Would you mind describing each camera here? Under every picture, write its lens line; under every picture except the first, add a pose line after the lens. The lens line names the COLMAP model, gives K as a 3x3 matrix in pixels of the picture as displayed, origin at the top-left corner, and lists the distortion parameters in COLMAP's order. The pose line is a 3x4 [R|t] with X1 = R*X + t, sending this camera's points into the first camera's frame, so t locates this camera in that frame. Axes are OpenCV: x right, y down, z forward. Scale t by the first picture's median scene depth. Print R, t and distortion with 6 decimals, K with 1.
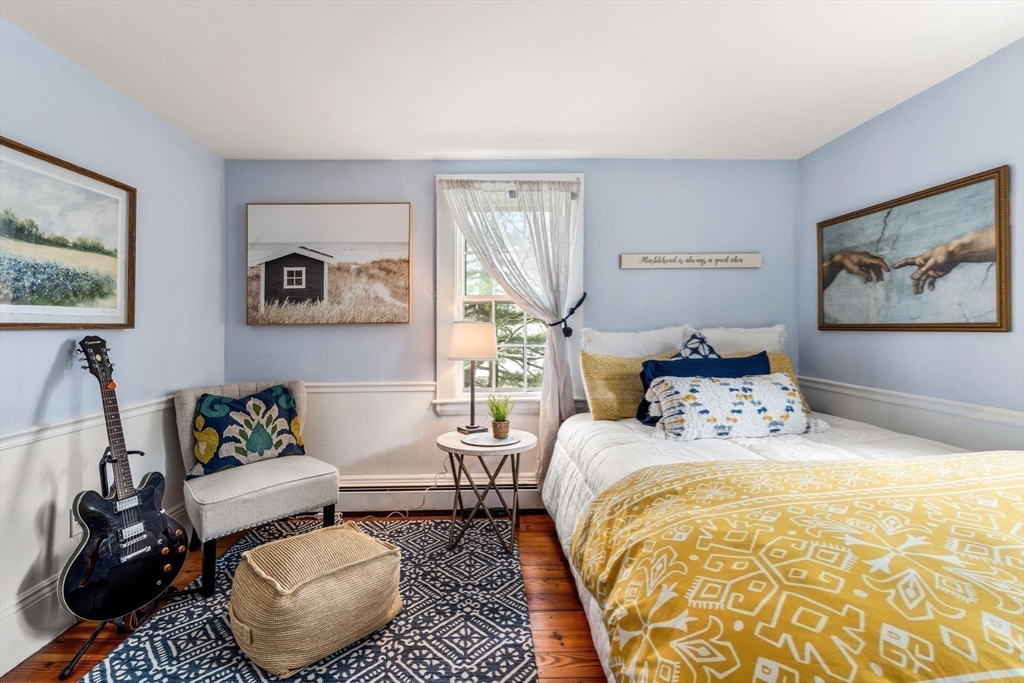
lens RADIAL K [[437.5, 0, 516.0], [0, 437.5, 326.2], [0, 0, 1]] dist [0.001111, -0.000214]
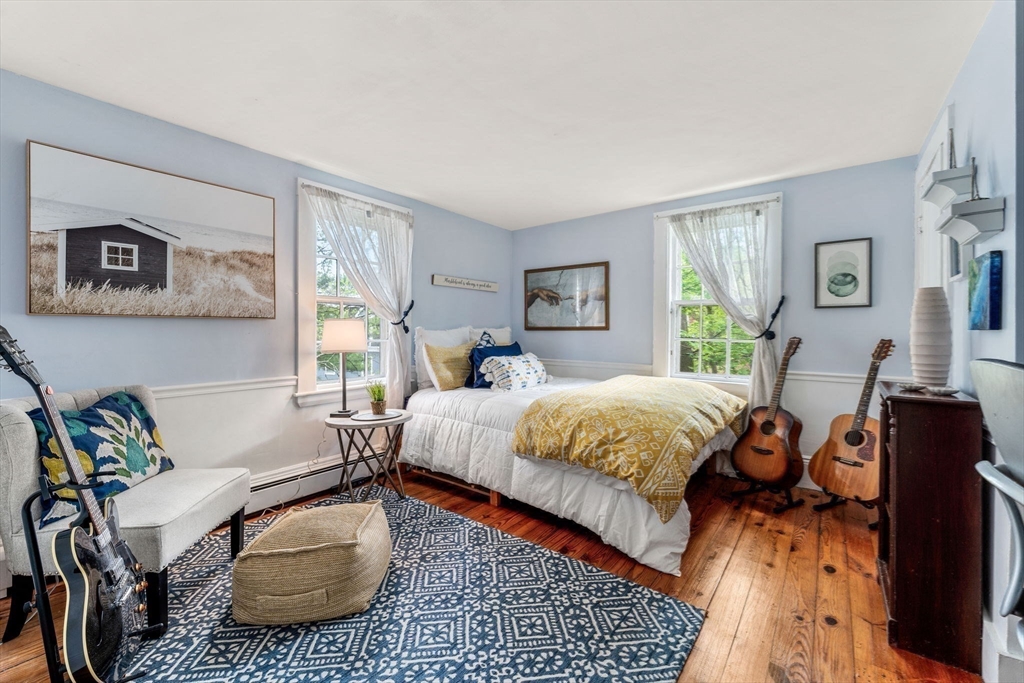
lens RADIAL K [[412.0, 0, 507.0], [0, 412.0, 330.8], [0, 0, 1]] dist [-0.000327, -0.000126]
pose [[0.633853, 0.010822, 0.773378, -0.640936], [-0.007364, 0.999941, -0.007957, 0.024495], [-0.773419, -0.000652, 0.633895, -0.008567]]
